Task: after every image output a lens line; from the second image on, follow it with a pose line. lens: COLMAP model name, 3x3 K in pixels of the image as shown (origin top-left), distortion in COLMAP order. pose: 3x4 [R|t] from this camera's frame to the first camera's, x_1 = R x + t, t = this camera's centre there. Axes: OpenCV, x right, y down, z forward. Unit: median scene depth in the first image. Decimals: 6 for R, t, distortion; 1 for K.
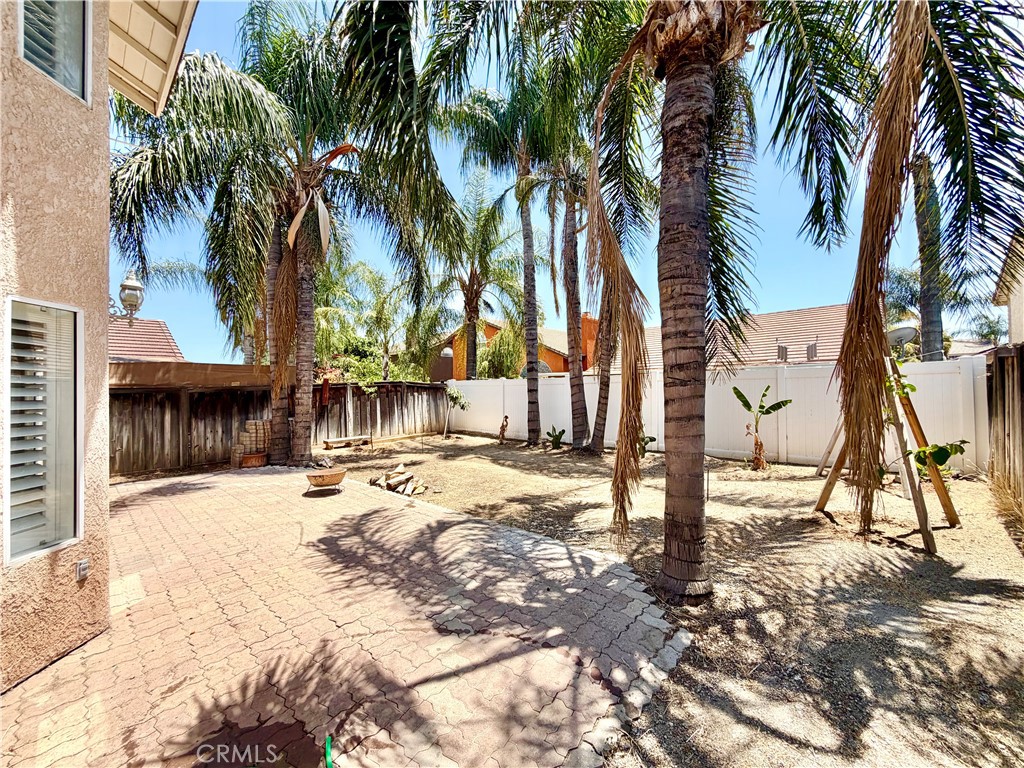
lens RADIAL K [[409.5, 0, 508.6], [0, 409.5, 387.4], [0, 0, 1]] dist [-0.003211, 0.000074]
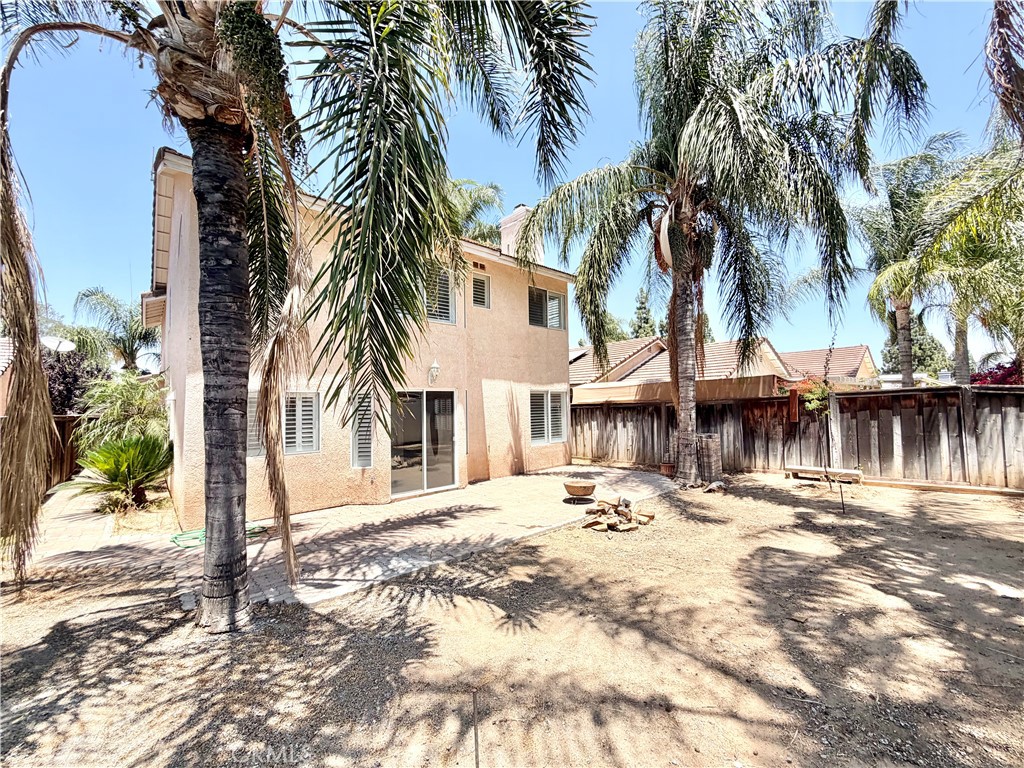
lens RADIAL K [[409.5, 0, 508.9], [0, 409.5, 383.0], [0, 0, 1]] dist [-0.003211, 0.000074]
pose [[-0.104853, -0.035893, -0.993840, 0.405540], [0.028825, 0.998819, -0.039114, -0.018076], [0.994070, -0.032748, -0.103694, 0.527501]]
